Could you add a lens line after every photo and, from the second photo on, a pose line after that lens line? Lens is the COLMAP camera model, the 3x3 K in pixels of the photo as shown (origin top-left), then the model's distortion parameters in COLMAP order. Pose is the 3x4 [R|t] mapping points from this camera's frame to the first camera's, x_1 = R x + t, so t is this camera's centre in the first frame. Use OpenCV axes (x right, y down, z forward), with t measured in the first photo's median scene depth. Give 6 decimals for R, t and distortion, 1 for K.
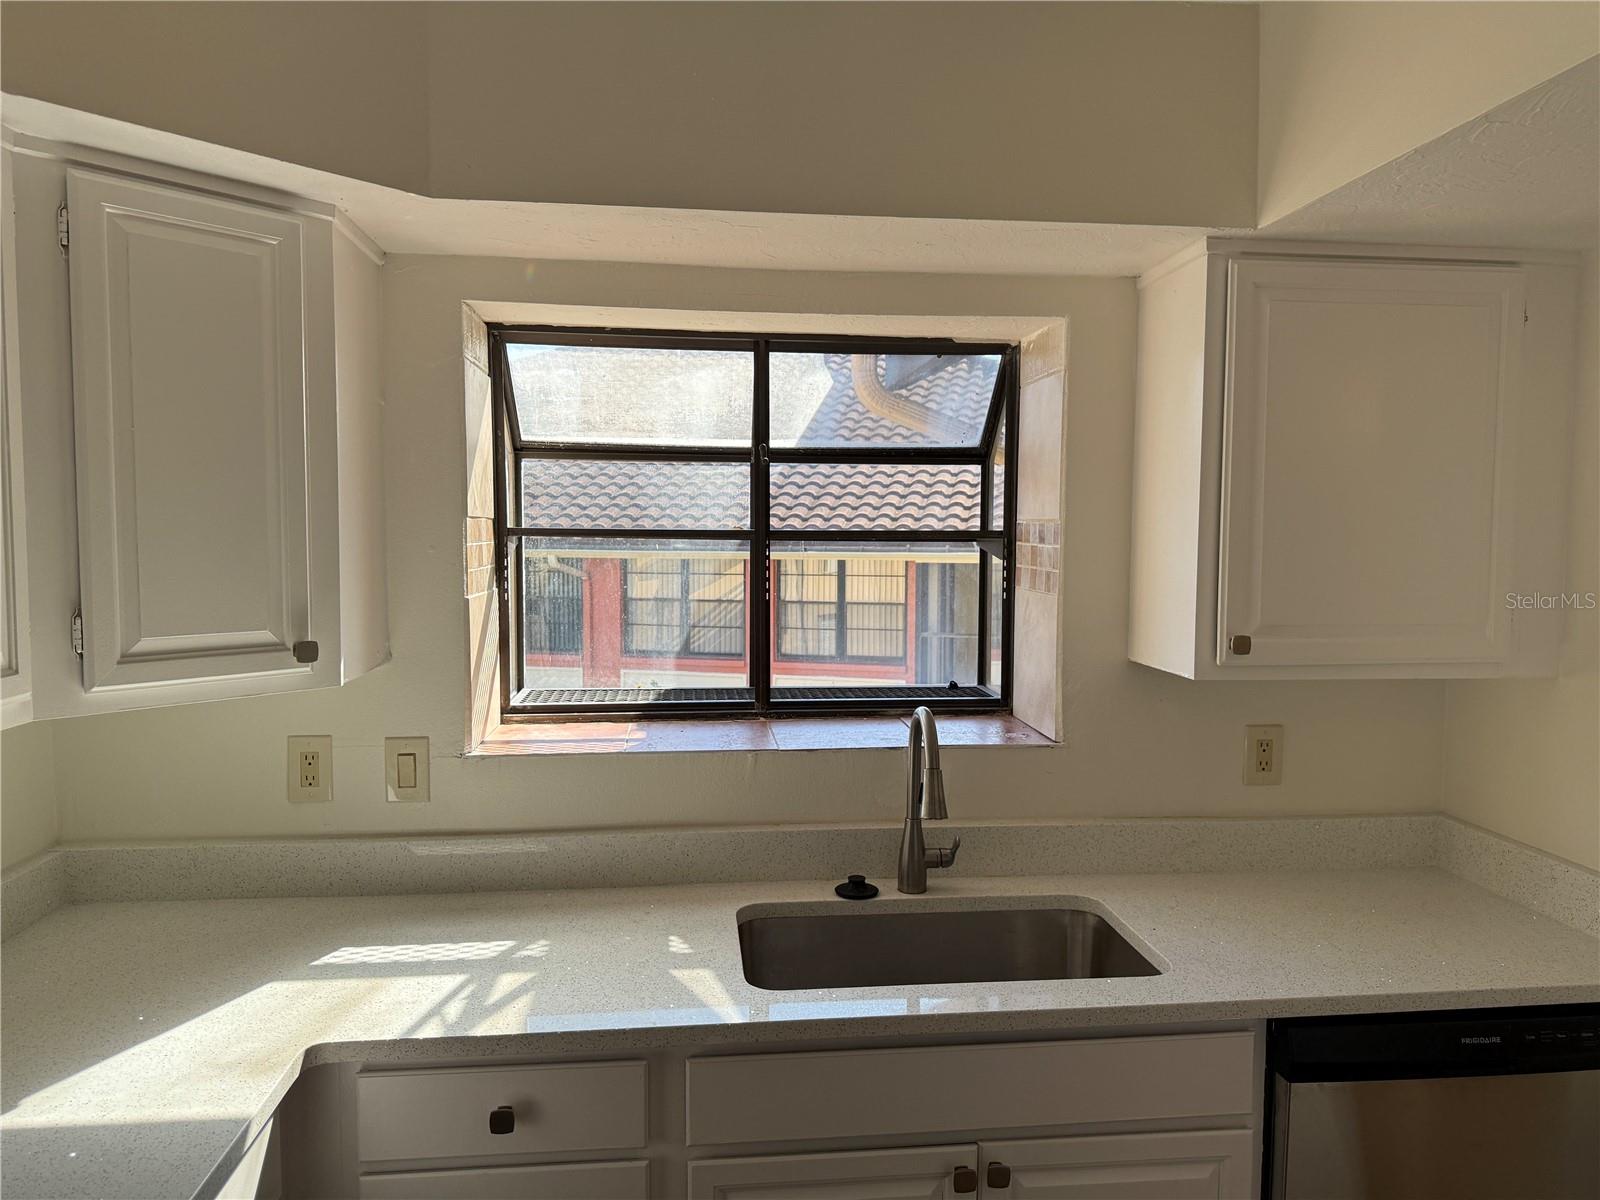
lens RADIAL K [[1121.2, 0, 800.0], [0, 1121.2, 600.0], [0, 0, 1]] dist [-0.004046, -0.003699]
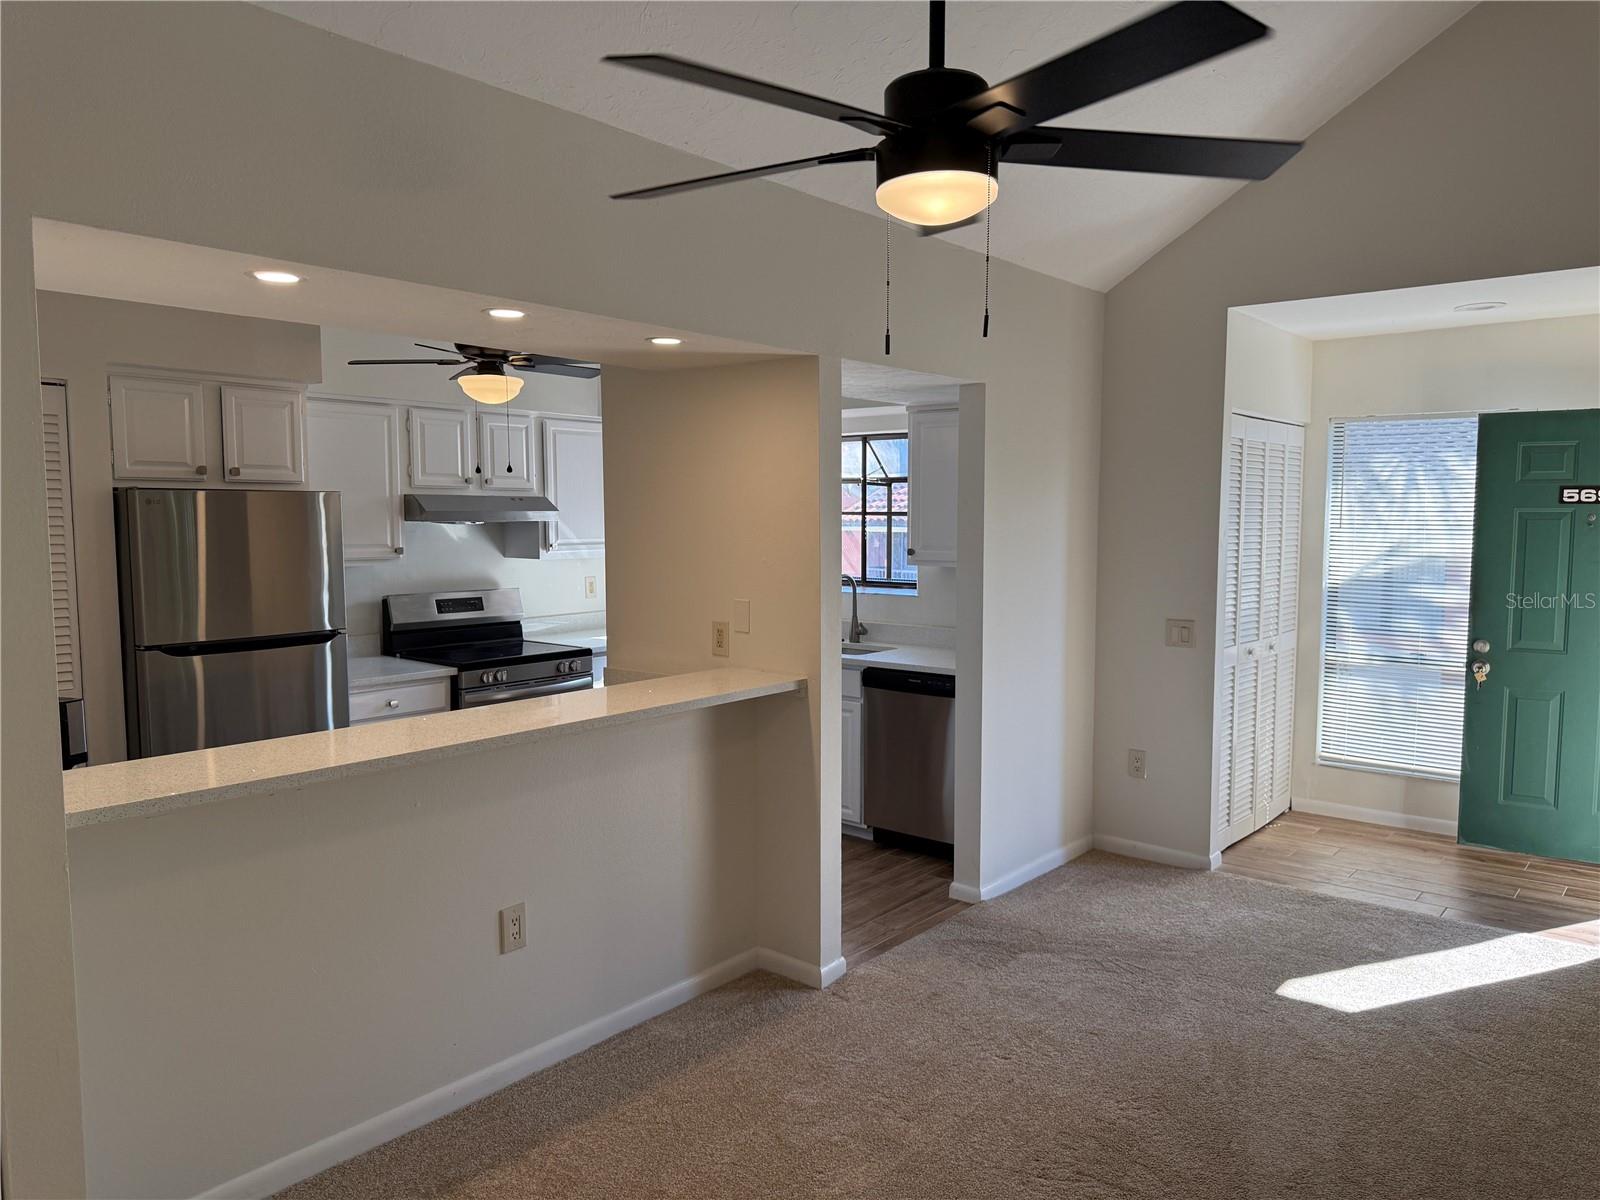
lens RADIAL K [[1147.4, 0, 867.3], [0, 1147.4, 620.8], [0, 0, 1]] dist [0.000681, -0.029790]
pose [[0.727743, 0.065385, -0.682727, 2.136220], [-0.045722, 0.997856, 0.046829, 0.074387], [0.684325, -0.002864, 0.729172, -1.091969]]
